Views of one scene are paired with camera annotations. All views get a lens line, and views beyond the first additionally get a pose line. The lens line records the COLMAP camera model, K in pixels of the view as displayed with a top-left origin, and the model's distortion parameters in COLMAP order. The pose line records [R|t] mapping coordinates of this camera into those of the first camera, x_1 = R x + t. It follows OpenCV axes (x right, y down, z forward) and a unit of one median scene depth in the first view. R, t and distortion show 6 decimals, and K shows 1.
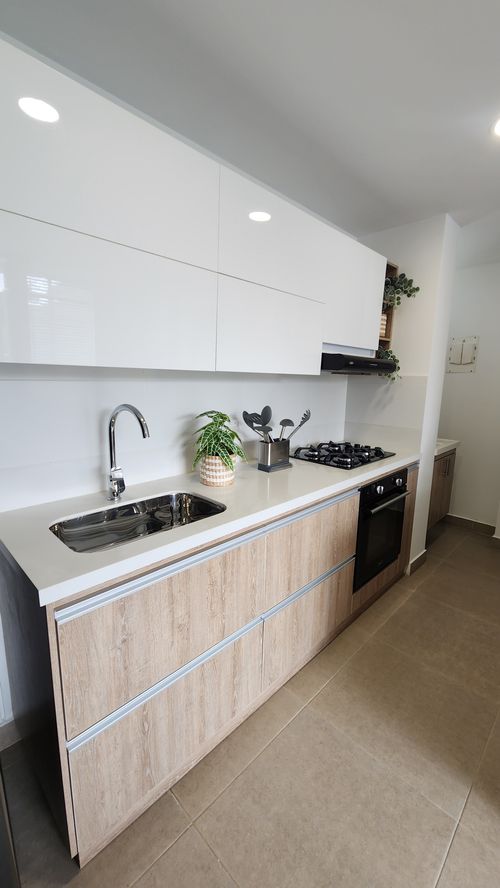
lens RADIAL K [[361.1, 0, 254.8], [0, 361.1, 445.2], [0, 0, 1]] dist [0.001756, -0.000393]
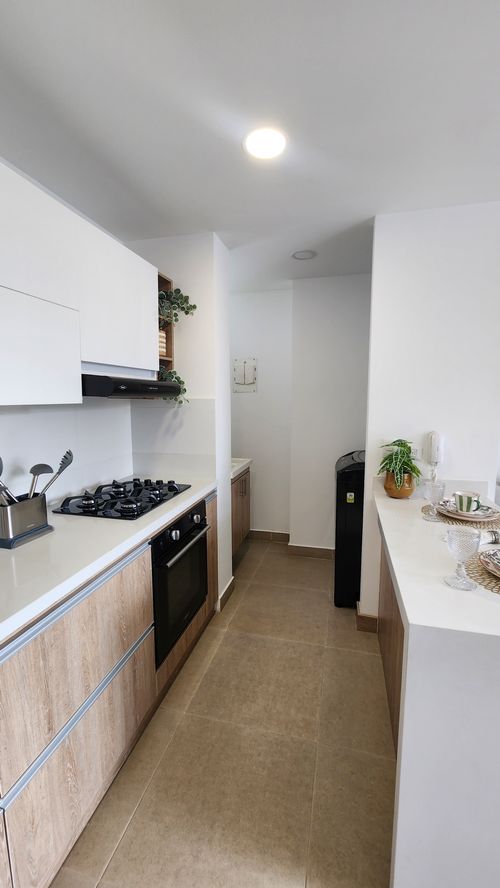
lens RADIAL K [[361.1, 0, 248.6], [0, 361.1, 442.5], [0, 0, 1]] dist [0.001756, -0.000393]
pose [[0.870783, -0.082890, 0.484629, 0.096450], [0.108020, 0.993856, -0.024105, -0.049098], [-0.479654, 0.073340, 0.874387, 0.152287]]
